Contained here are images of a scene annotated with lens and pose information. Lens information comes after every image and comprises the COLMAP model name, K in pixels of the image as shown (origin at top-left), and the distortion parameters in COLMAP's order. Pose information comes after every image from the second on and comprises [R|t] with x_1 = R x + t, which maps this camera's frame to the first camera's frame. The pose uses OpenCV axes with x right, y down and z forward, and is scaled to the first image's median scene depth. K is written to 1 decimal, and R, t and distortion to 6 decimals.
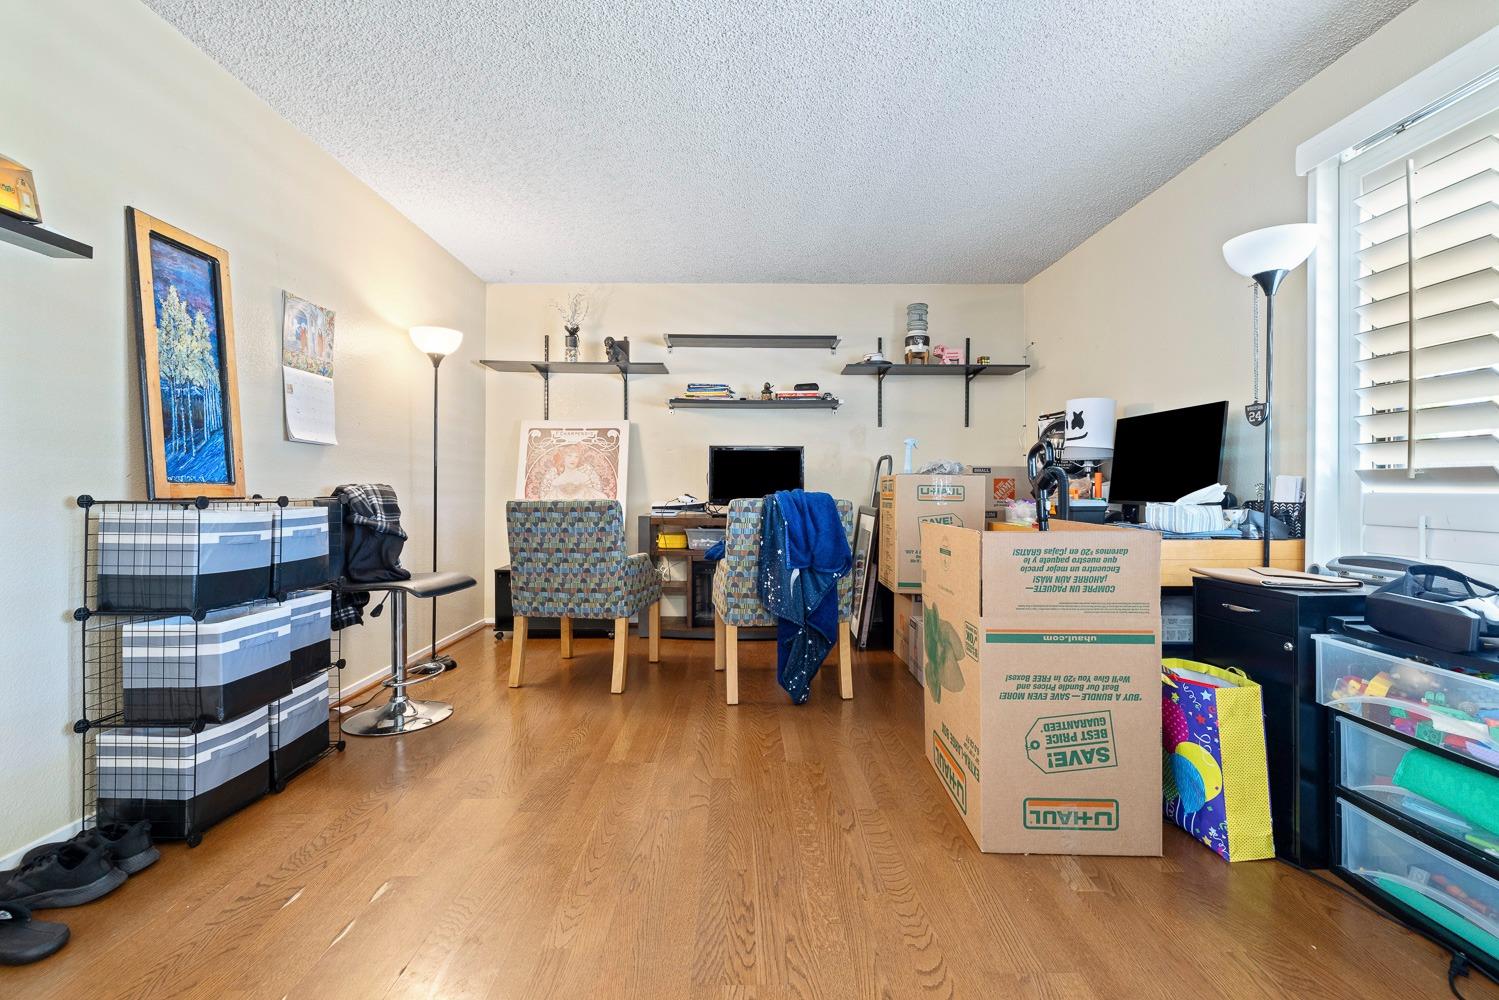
lens RADIAL K [[636.9, 0, 749.7], [0, 636.9, 487.3], [0, 0, 1]] dist [0.000084, -0.000237]
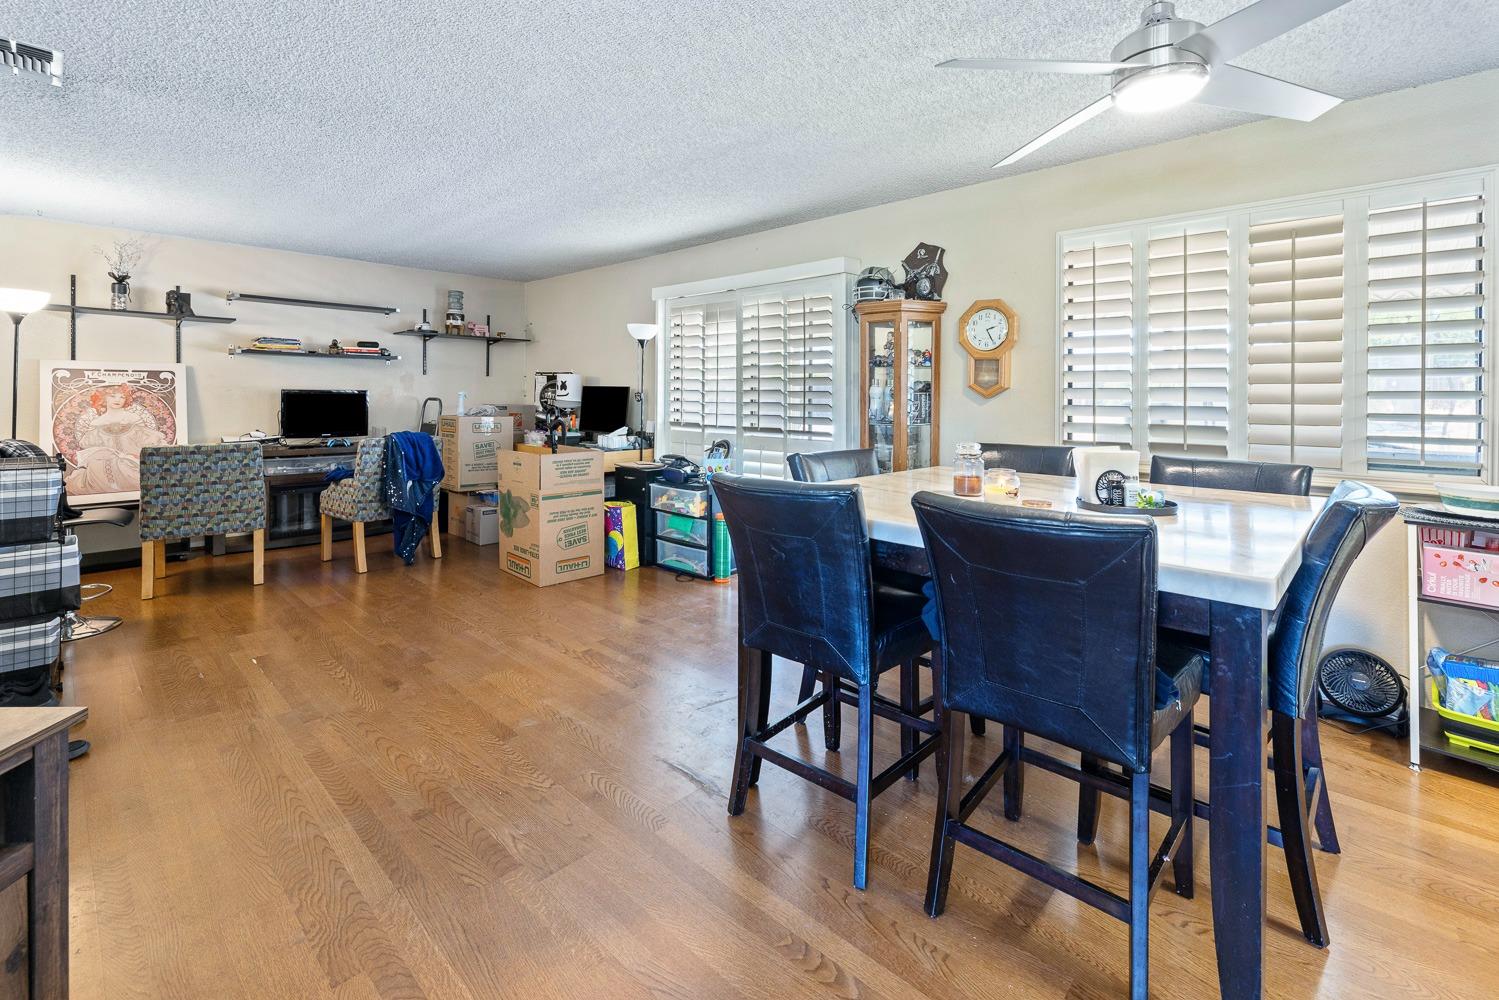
lens RADIAL K [[659.8, 0, 757.1], [0, 659.8, 404.5], [0, 0, 1]] dist [-0.001044, 0.000030]
pose [[0.690683, -0.006236, 0.723131, -0.532852], [-0.010202, 0.999779, 0.018366, -0.106501], [-0.723086, -0.020062, 0.690467, -0.800041]]
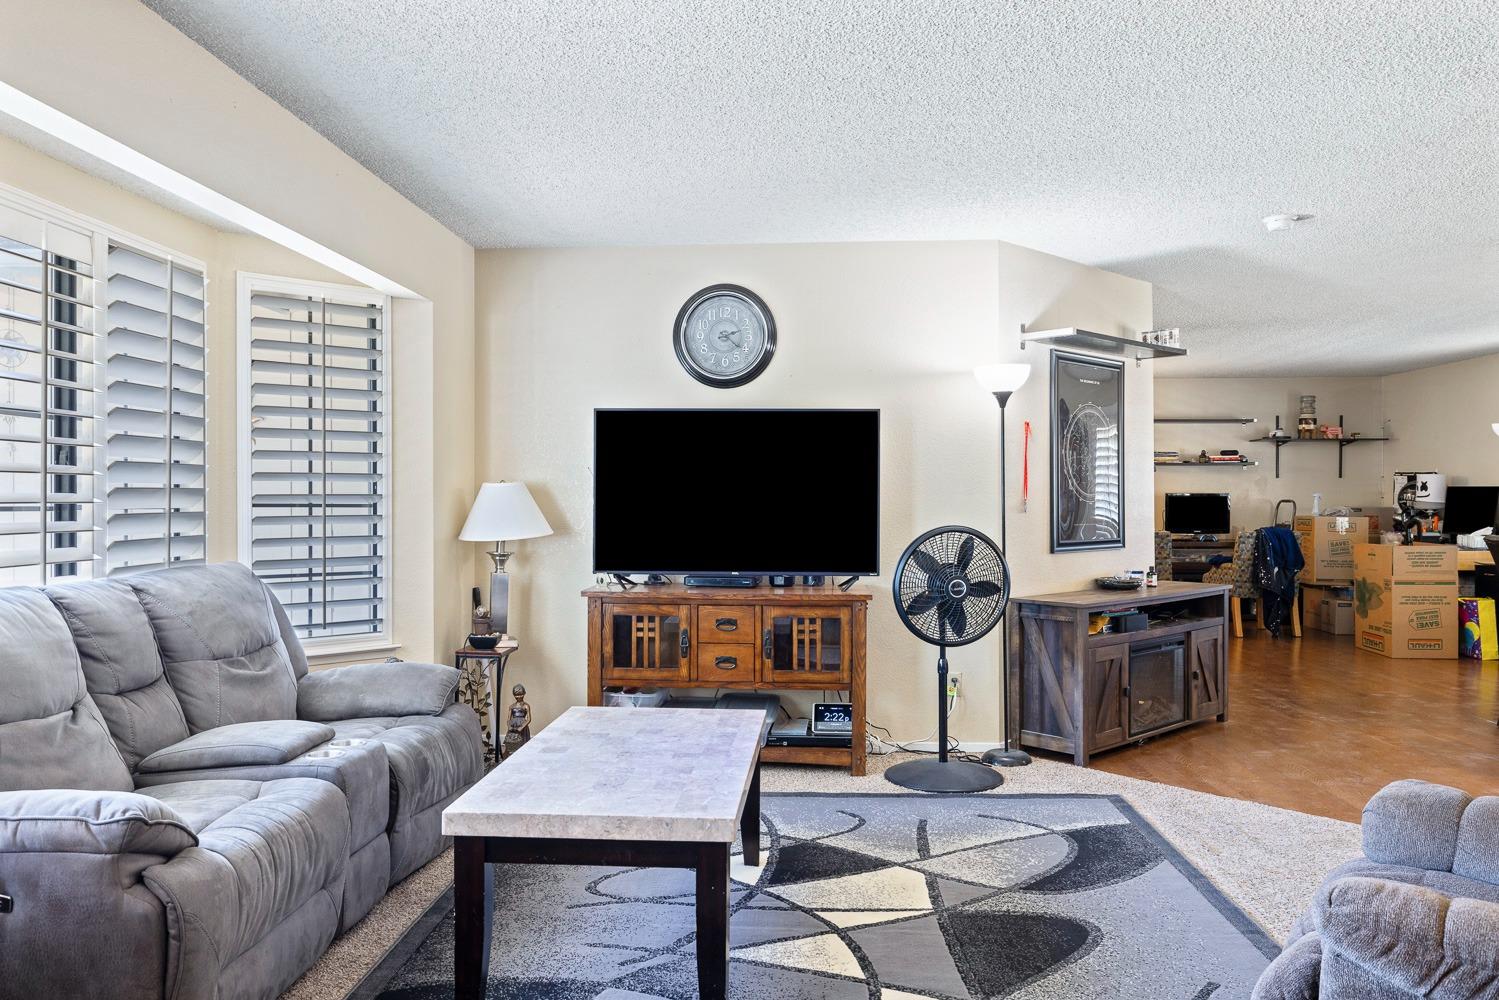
lens RADIAL K [[1080.0, 0, 749.5], [0, 1080.0, 500.0], [0, 0, 1]] dist [-0.001665, -0.001238]
pose [[0.997658, -0.000834, -0.068400, -1.330478], [0.001267, 0.999979, 0.006279, -0.103067], [0.068393, -0.006351, 0.997638, -2.452638]]
